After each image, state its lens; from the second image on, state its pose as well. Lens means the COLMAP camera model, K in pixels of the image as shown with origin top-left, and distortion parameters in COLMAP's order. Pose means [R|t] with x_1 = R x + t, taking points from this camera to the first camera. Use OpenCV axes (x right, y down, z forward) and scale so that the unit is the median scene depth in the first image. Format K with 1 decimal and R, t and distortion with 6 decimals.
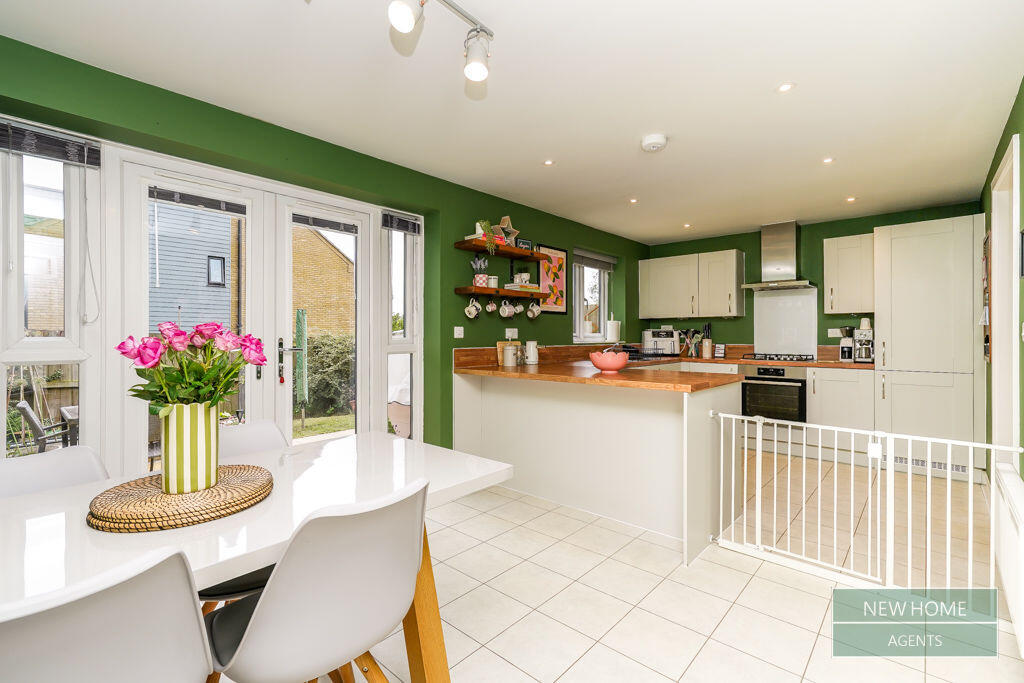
lens RADIAL K [[467.8, 0, 510.7], [0, 467.8, 338.6], [0, 0, 1]] dist [0.002561, 0.001505]
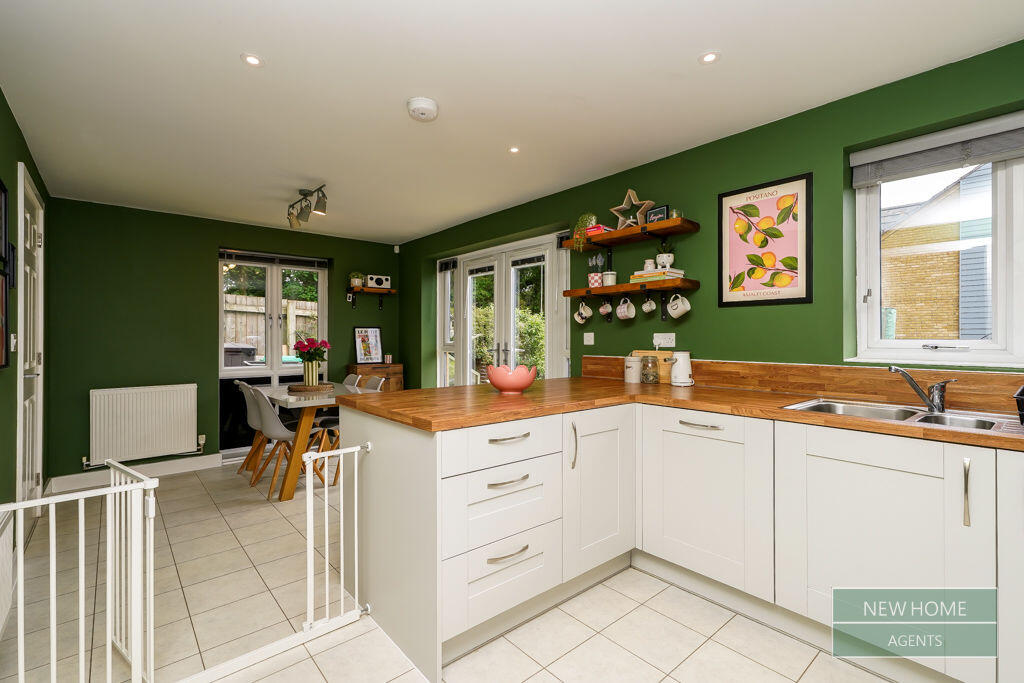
lens RADIAL K [[467.8, 0, 508.7], [0, 467.8, 335.8], [0, 0, 1]] dist [0.002561, 0.001505]
pose [[-0.130536, -0.001540, -0.991442, 0.763909], [-0.003236, 0.999994, -0.001127, -0.016021], [0.991438, 0.003062, -0.130541, 0.869238]]
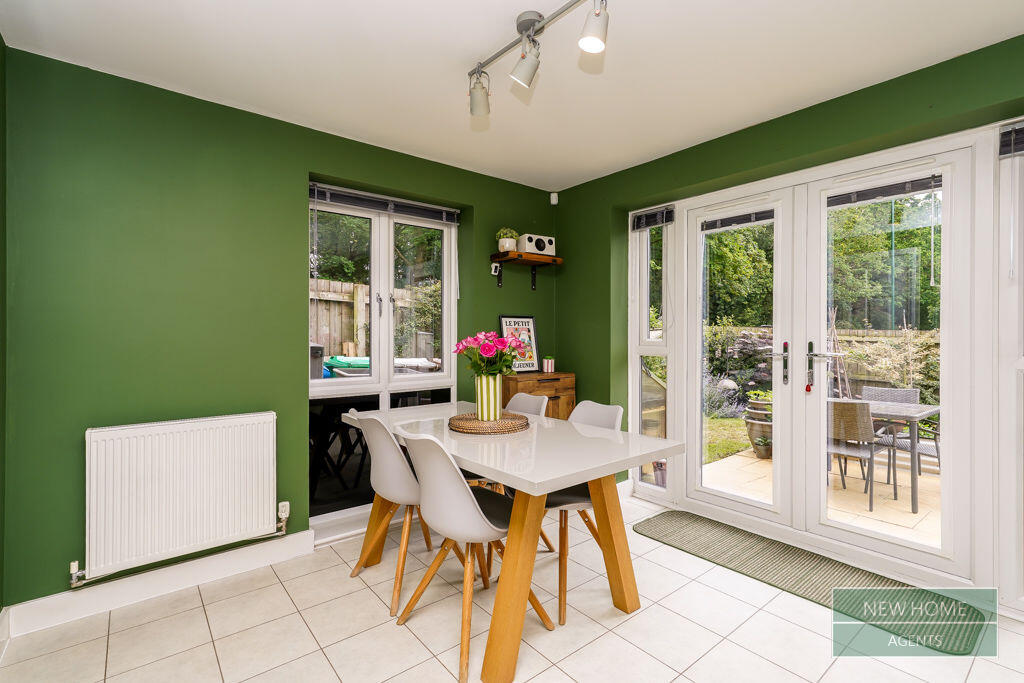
lens RADIAL K [[467.8, 0, 513.6], [0, 467.8, 340.2], [0, 0, 1]] dist [0.002561, 0.001505]
pose [[-0.141276, 0.012450, -0.989892, 0.342115], [-0.009061, 0.999863, 0.013869, -0.008585], [0.989929, 0.010929, -0.141144, 0.404673]]
